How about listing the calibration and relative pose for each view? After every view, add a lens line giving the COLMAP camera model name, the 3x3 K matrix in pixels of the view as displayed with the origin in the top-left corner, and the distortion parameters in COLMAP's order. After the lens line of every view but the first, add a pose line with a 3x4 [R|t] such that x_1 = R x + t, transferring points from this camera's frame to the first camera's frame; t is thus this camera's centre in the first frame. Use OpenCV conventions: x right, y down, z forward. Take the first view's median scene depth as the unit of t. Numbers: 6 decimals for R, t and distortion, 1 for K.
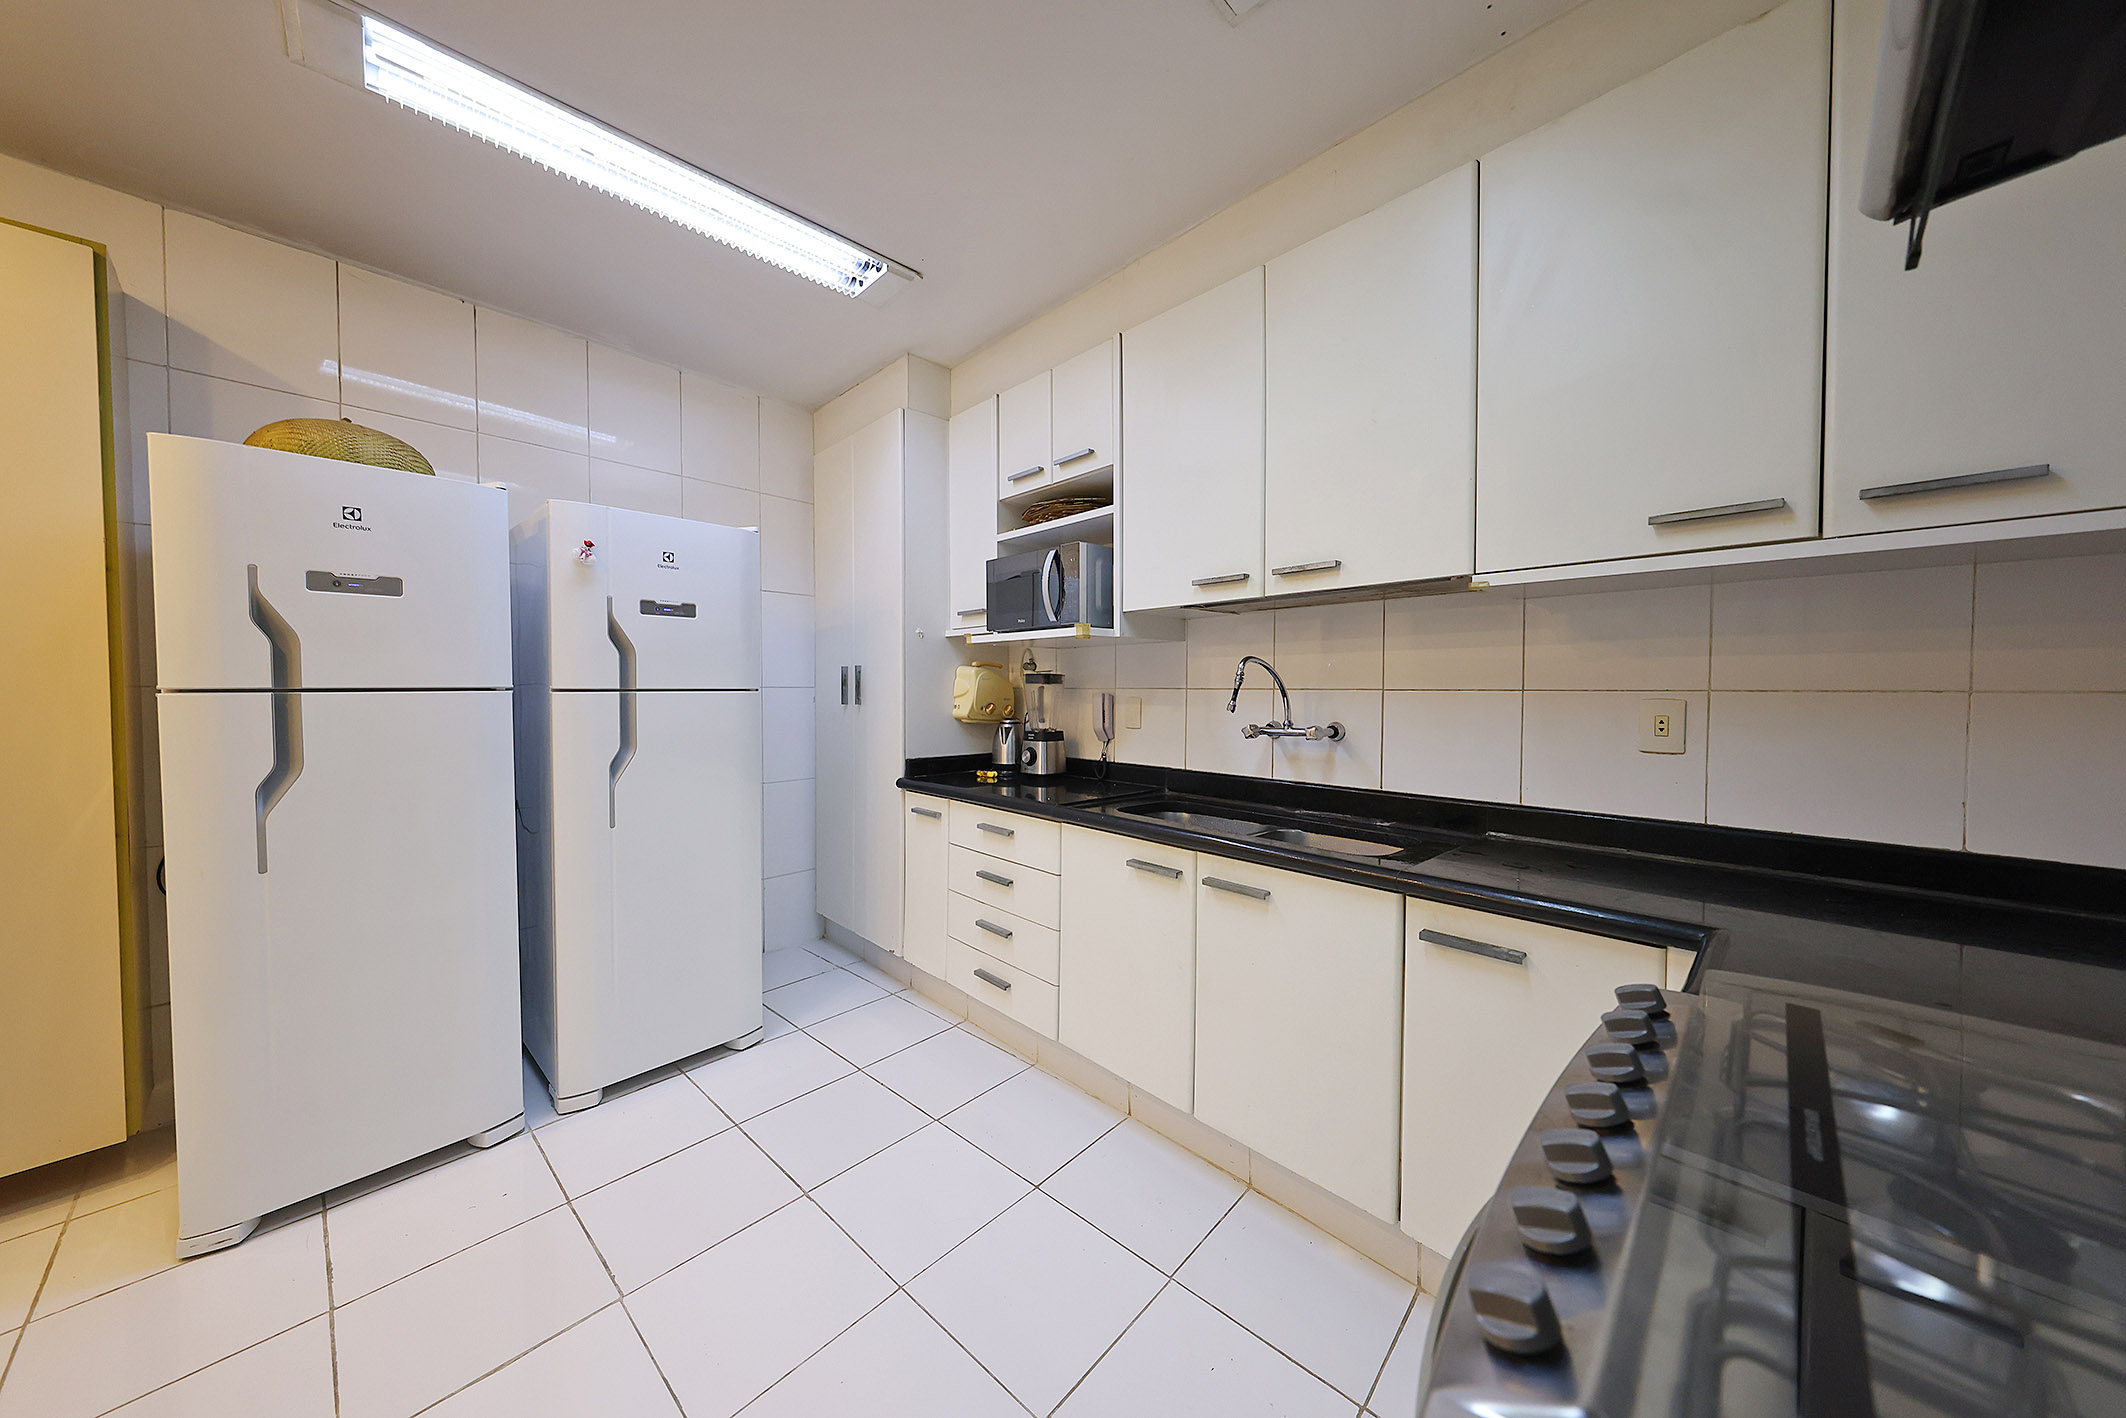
lens RADIAL K [[701.1, 0, 1054.3], [0, 701.1, 704.4], [0, 0, 1]] dist [0.002300, -0.000465]
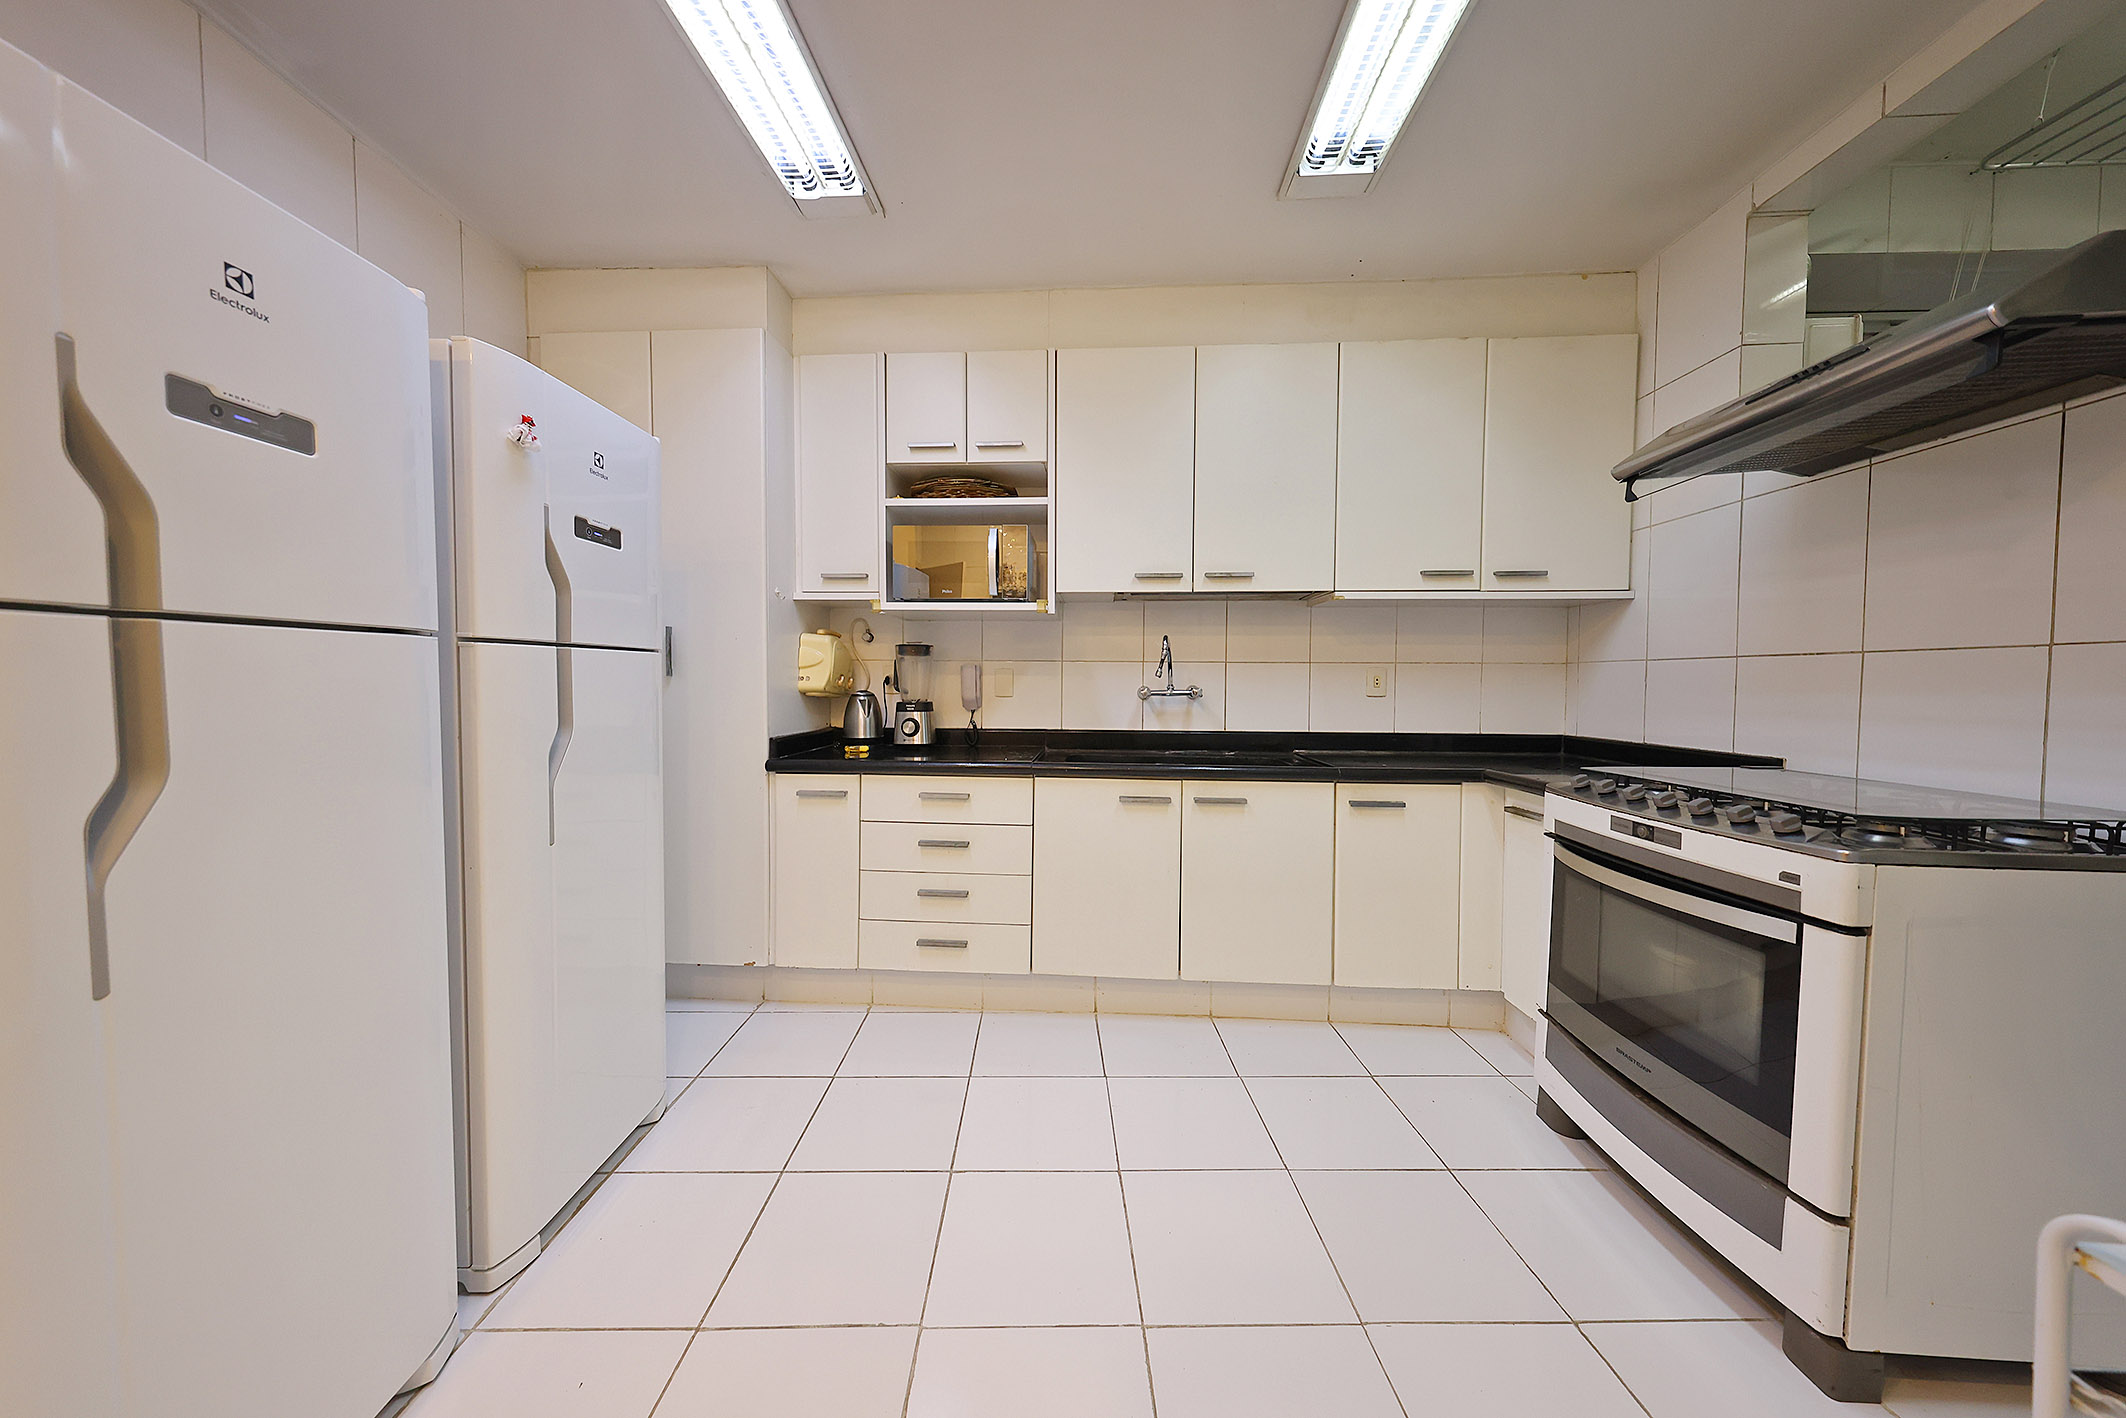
lens RADIAL K [[701.1, 0, 1057.8], [0, 701.1, 704.0], [0, 0, 1]] dist [0.002300, -0.000465]
pose [[0.730022, -0.021837, 0.683074, -0.709543], [0.011472, 0.999740, 0.019700, 0.029888], [-0.683327, -0.006545, 0.730083, 0.157785]]
